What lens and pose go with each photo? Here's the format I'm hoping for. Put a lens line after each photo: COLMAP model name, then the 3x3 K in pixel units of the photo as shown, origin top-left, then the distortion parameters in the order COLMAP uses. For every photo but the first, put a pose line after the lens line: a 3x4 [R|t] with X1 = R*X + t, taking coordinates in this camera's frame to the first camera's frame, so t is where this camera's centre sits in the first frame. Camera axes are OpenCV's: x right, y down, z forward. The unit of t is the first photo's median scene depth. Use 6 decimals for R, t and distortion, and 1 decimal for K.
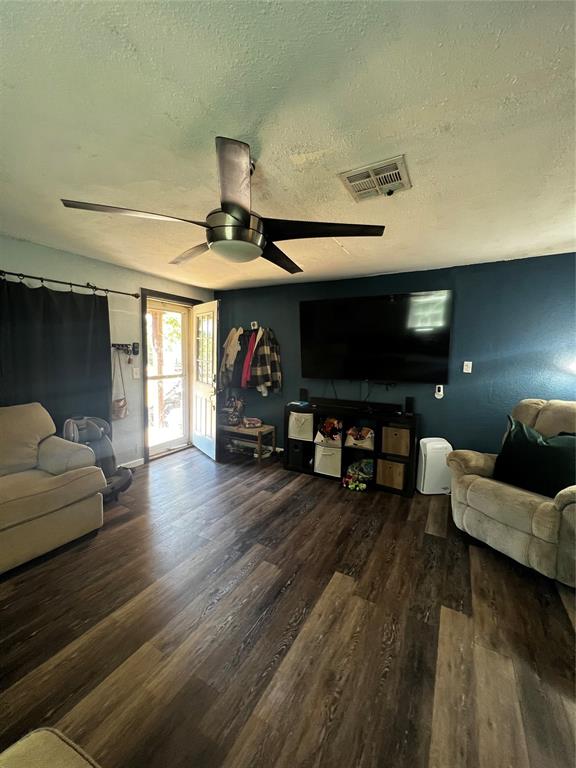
lens RADIAL K [[307.4, 0, 288.0], [0, 307.4, 384.0], [0, 0, 1]] dist [-0.001010, -0.000579]
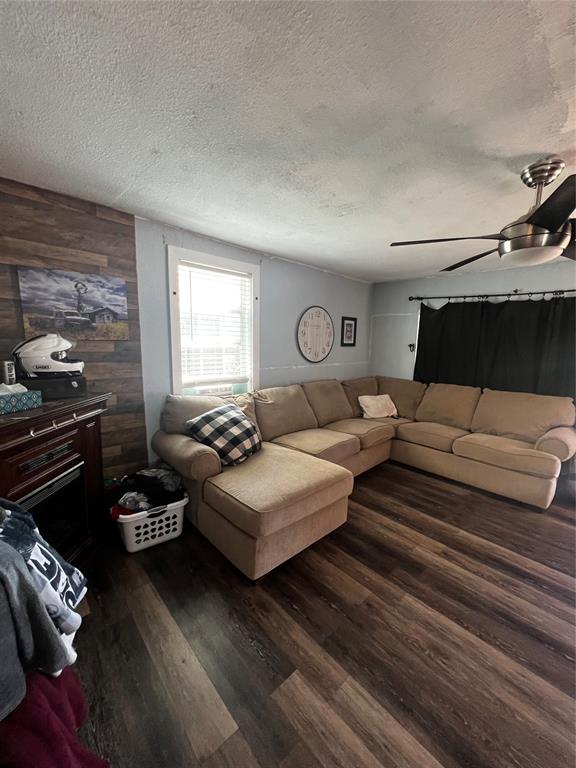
lens RADIAL K [[307.4, 0, 288.0], [0, 307.4, 384.0], [0, 0, 1]] dist [-0.001010, -0.000579]
pose [[-0.305547, 0.105939, -0.946265, 0.940443], [-0.130258, 0.979798, 0.151753, -0.040567], [0.943225, 0.169626, -0.285575, 0.496427]]
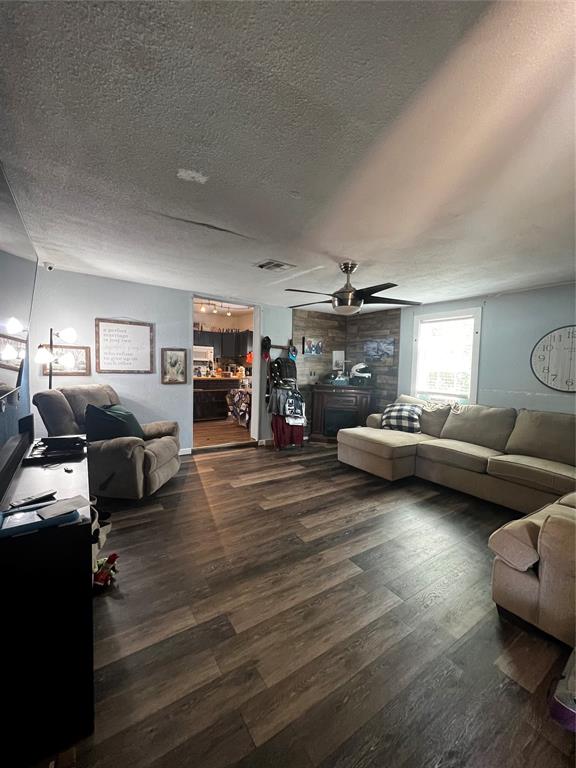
lens RADIAL K [[307.4, 0, 288.0], [0, 307.4, 384.0], [0, 0, 1]] dist [-0.001010, -0.000579]
pose [[-0.885358, -0.075760, 0.458696, -0.636722], [-0.002374, 0.987357, 0.158494, -0.221894], [-0.464904, 0.139235, -0.874344, 2.450832]]
